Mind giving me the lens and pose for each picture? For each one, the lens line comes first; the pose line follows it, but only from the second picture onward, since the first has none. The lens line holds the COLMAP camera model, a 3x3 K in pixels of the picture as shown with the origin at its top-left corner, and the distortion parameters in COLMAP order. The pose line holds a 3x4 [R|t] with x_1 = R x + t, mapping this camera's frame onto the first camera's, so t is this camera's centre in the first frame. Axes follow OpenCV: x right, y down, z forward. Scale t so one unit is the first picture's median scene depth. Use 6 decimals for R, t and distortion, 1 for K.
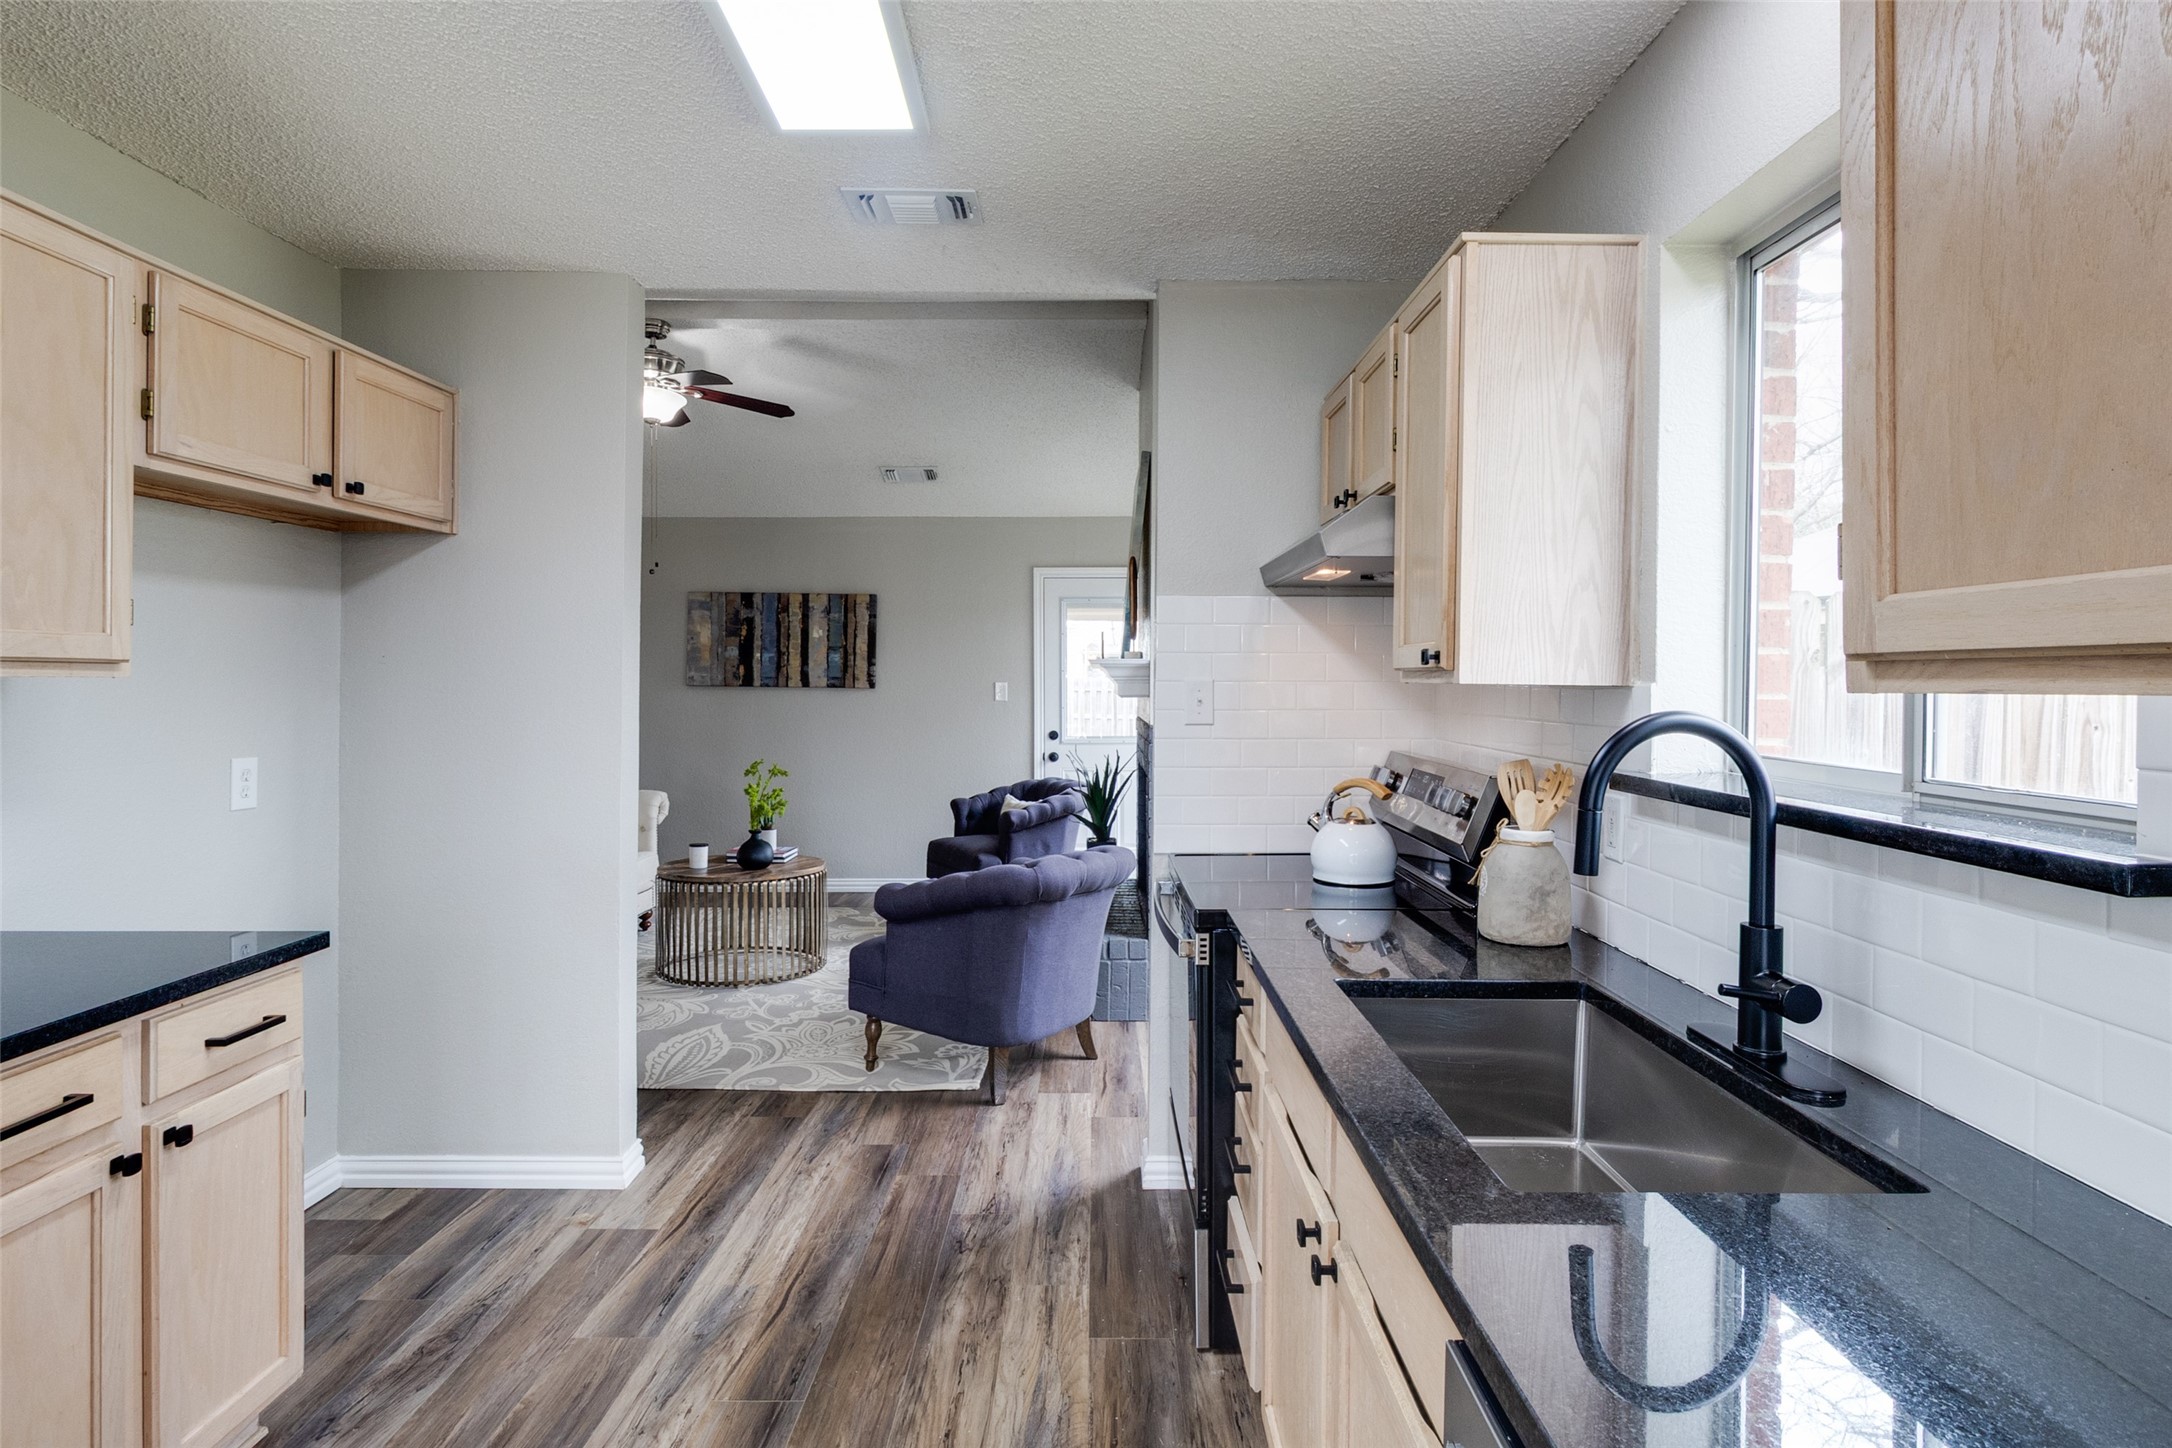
lens RADIAL K [[1144.7, 0, 1089.6], [0, 1144.7, 692.6], [0, 0, 1]] dist [0.000518, -0.000029]
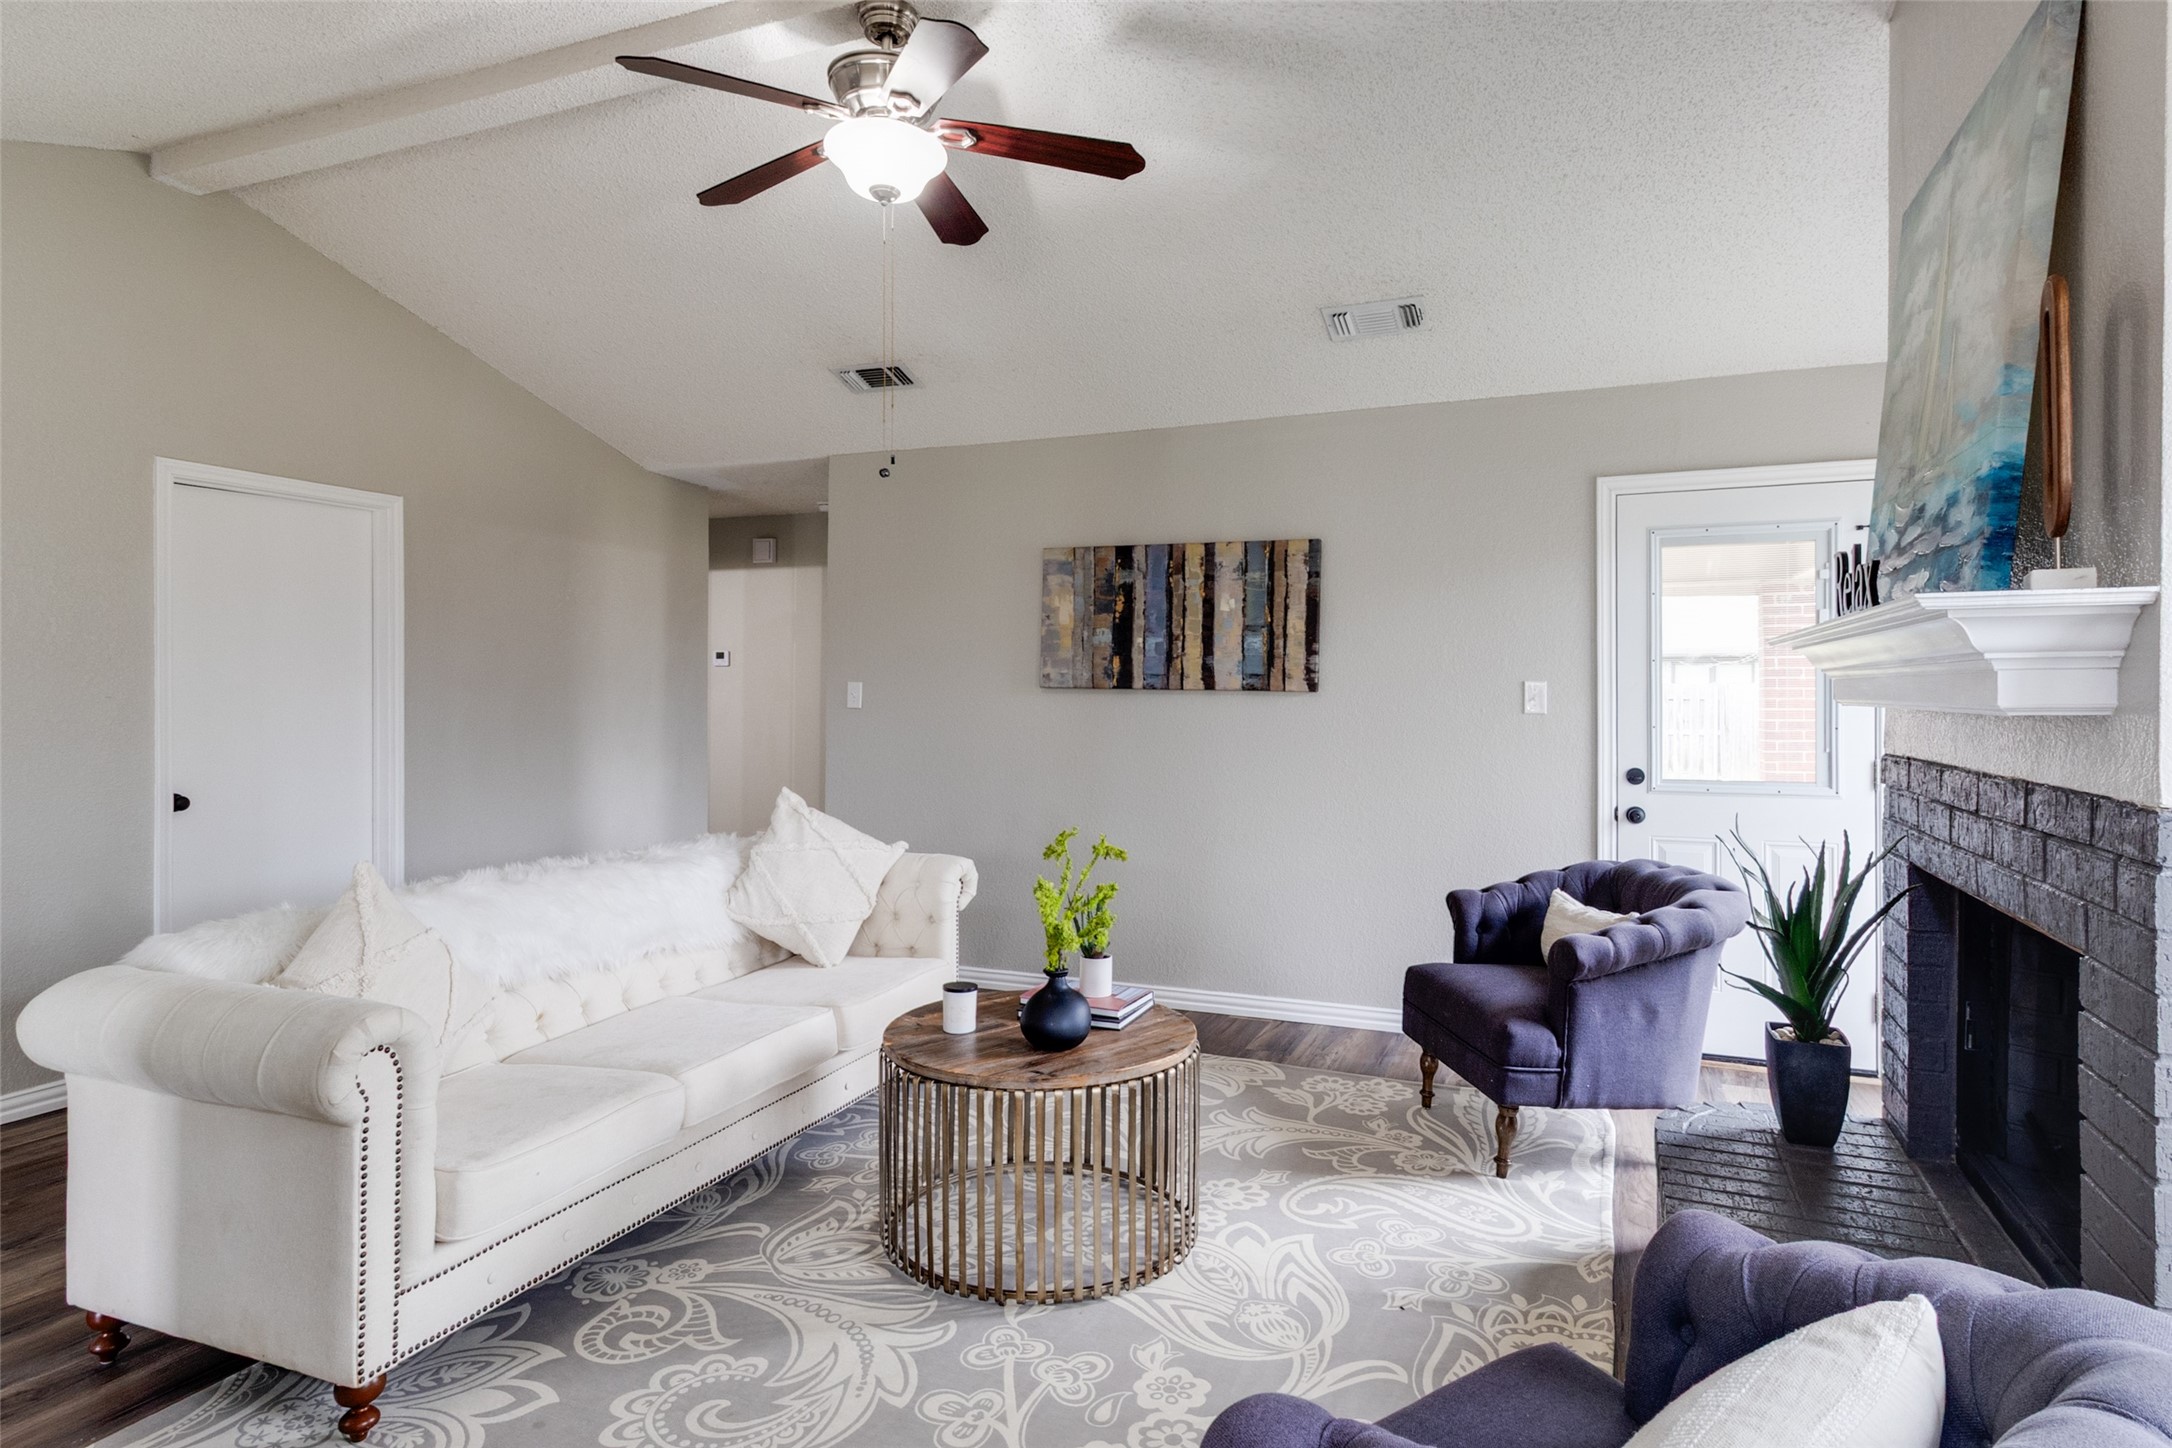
lens RADIAL K [[1168.7, 0, 1115.1], [0, 1168.7, 692.4], [0, 0, 1]] dist [0.004010, 0.000599]
pose [[0.926763, 0.000904, -0.375645, -0.052624], [-0.003063, 0.999982, -0.005151, 0.000134], [0.375634, 0.005924, 0.926749, 0.378284]]
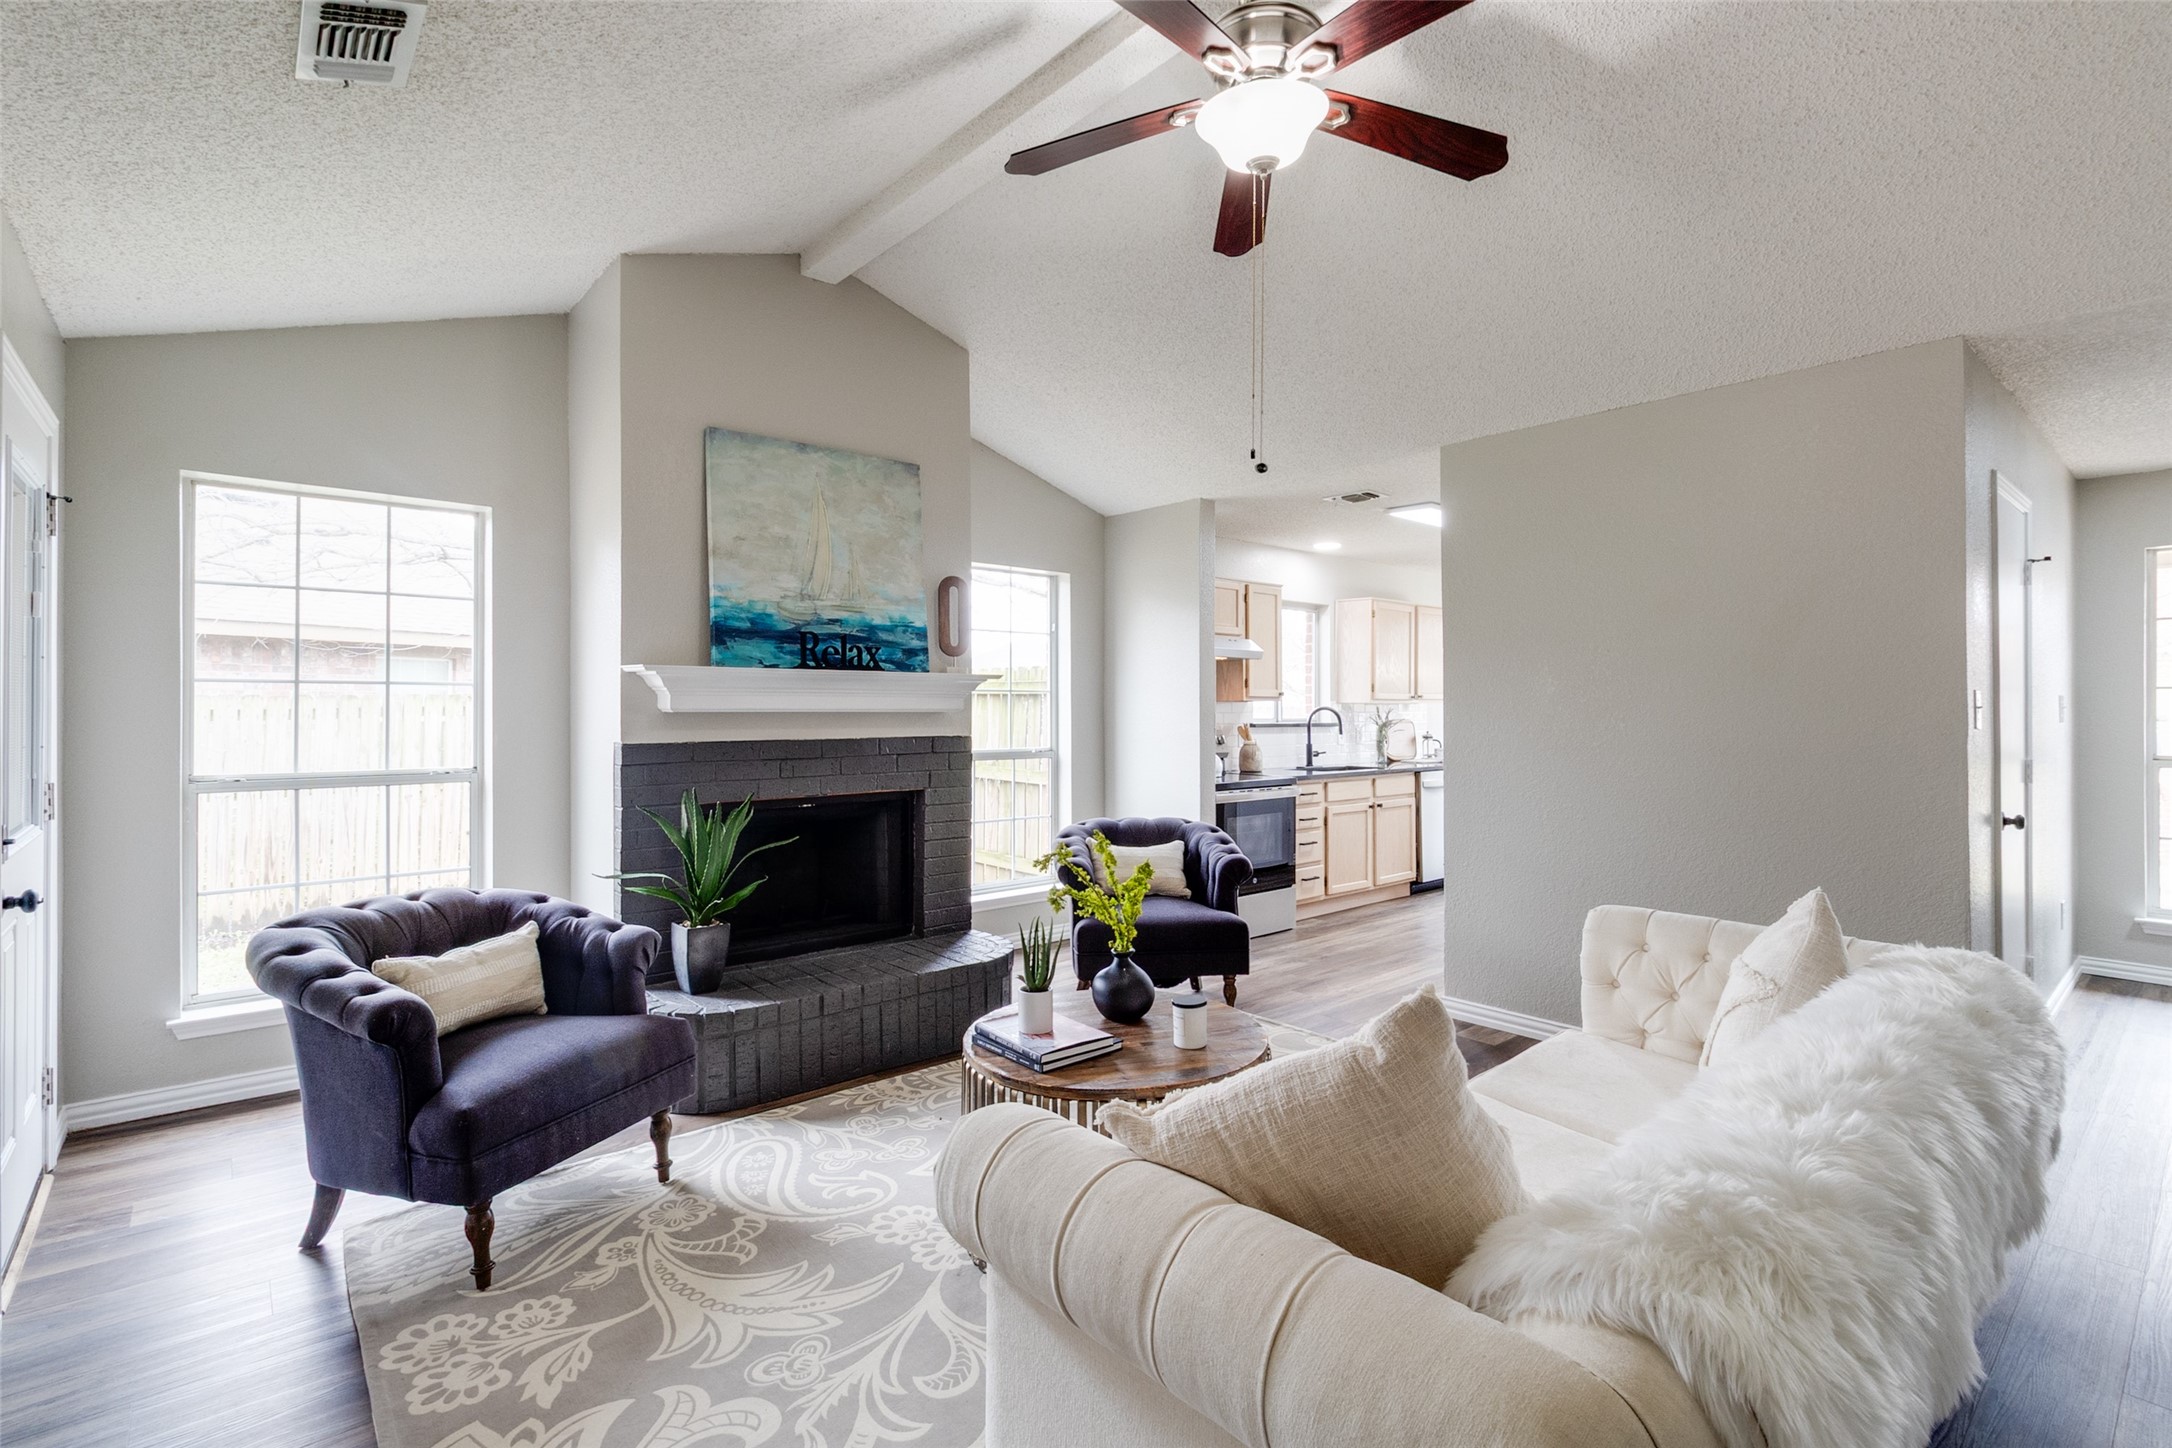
lens RADIAL K [[1006.2, 0, 1109.0], [0, 1006.2, 706.1], [0, 0, 1]] dist [0.002302, -0.000099]
pose [[-0.661967, -0.004372, 0.749521, -0.474097], [0.001251, 0.999975, 0.006938, -0.003877], [-0.749532, 0.005530, -0.661945, 0.955979]]
